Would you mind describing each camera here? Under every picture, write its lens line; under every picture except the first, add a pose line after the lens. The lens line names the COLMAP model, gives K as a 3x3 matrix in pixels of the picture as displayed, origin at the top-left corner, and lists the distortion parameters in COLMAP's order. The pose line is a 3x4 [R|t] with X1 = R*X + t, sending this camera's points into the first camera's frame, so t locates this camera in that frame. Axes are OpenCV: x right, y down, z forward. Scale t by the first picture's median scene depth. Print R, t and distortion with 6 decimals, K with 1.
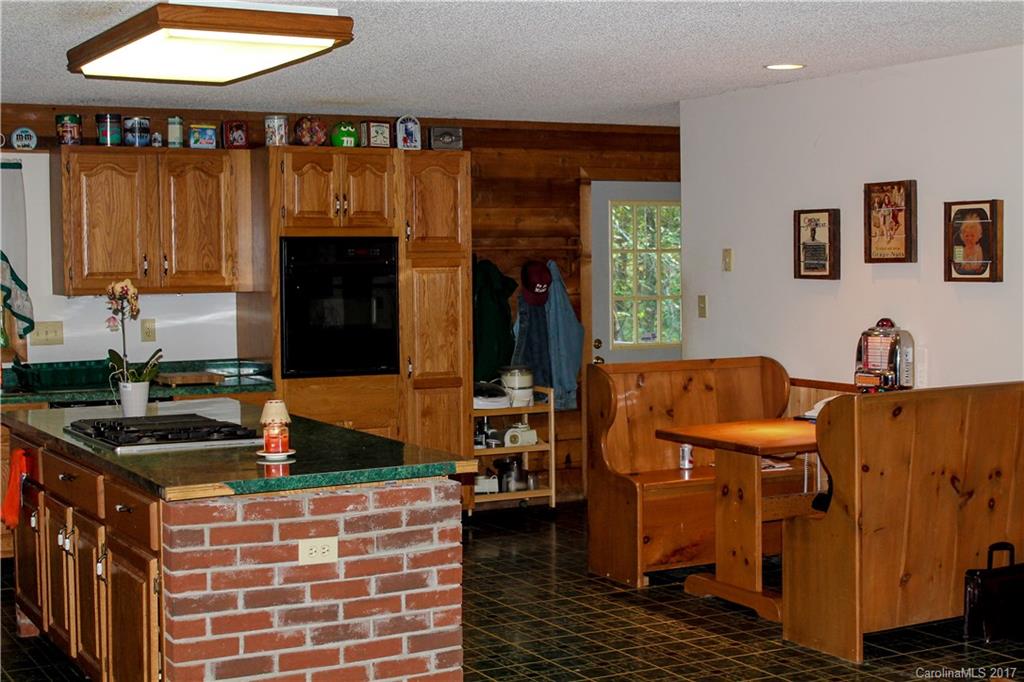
lens RADIAL K [[1562.7, 0, 505.1], [0, 1562.7, 341.5], [0, 0, 1]] dist [-0.023947, 0.000000]
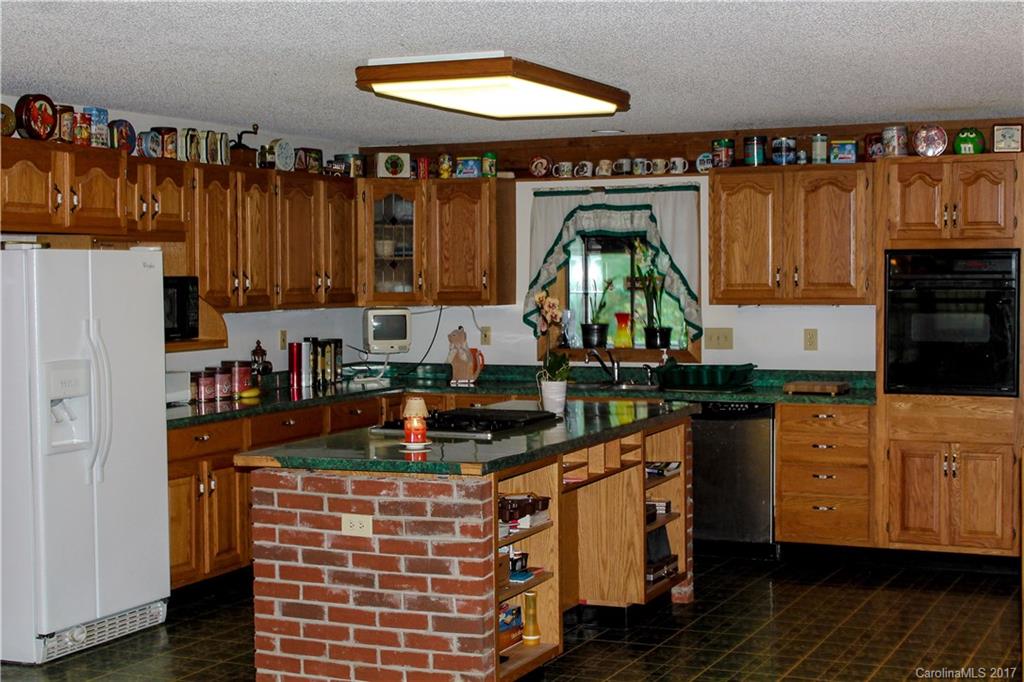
lens RADIAL K [[1562.7, 0, 504.5], [0, 1562.7, 340.0], [0, 0, 1]] dist [-0.023947, 0.000000]
pose [[0.609149, 0.038372, -0.792127, 0.847632], [-0.040950, 0.999018, 0.016903, -0.028624], [0.791998, 0.022141, 0.610122, 0.357504]]
